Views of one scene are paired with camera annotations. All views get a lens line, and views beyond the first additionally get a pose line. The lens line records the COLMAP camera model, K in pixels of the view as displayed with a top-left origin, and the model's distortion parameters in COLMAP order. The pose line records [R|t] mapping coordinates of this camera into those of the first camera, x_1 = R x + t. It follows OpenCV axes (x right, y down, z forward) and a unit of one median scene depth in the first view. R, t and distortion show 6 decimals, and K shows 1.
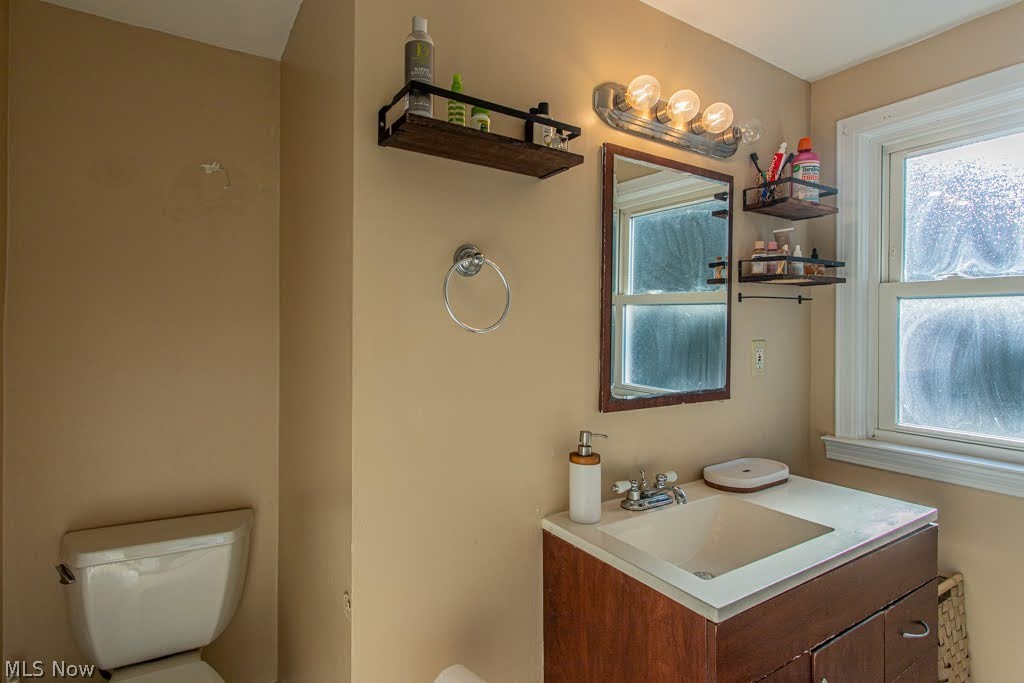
lens RADIAL K [[512.2, 0, 501.6], [0, 512.2, 321.4], [0, 0, 1]] dist [-0.000116, 0.000591]
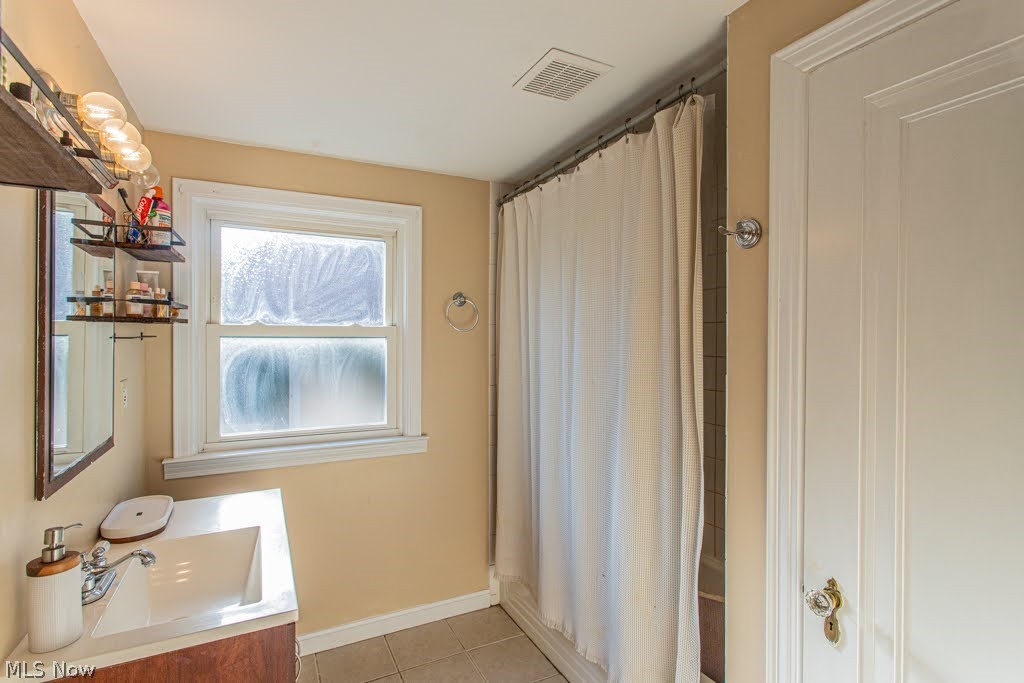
lens RADIAL K [[488.0, 0, 485.9], [0, 488.0, 340.6], [0, 0, 1]] dist [0.001659, 0.000279]
pose [[0.126520, -0.013711, 0.991869, -0.358269], [-0.010080, 0.999835, 0.015107, -0.063711], [-0.991913, -0.011909, 0.126361, 0.201717]]
